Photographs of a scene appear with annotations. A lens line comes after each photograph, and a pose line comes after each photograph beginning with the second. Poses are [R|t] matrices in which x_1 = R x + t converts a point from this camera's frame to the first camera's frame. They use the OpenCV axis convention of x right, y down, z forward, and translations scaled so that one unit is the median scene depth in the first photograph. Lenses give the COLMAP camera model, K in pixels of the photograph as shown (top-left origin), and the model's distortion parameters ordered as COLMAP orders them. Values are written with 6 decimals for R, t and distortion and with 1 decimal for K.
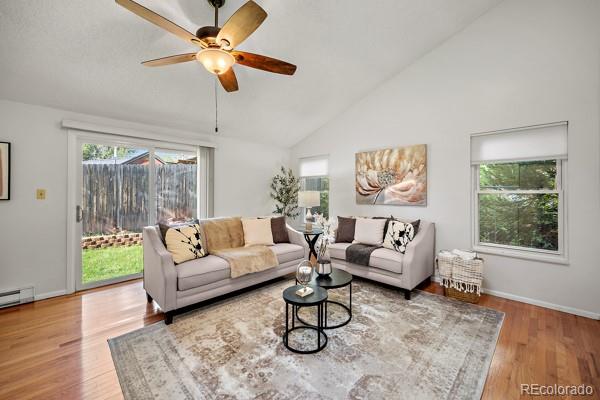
lens RADIAL K [[237.2, 0, 295.6], [0, 237.2, 195.1], [0, 0, 1]] dist [-0.002128, -0.000252]
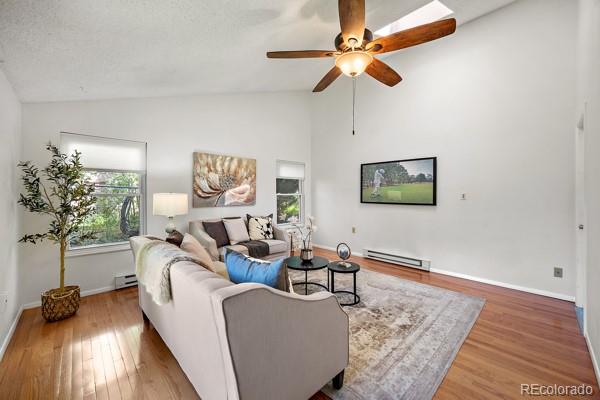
lens RADIAL K [[237.2, 0, 295.6], [0, 237.2, 196.2], [0, 0, 1]] dist [-0.002128, -0.000252]
pose [[0.028249, -0.003502, 0.999595, -0.756122], [0.013669, 0.999902, 0.003117, -0.004801], [-0.999507, 0.013576, 0.028294, 0.679276]]
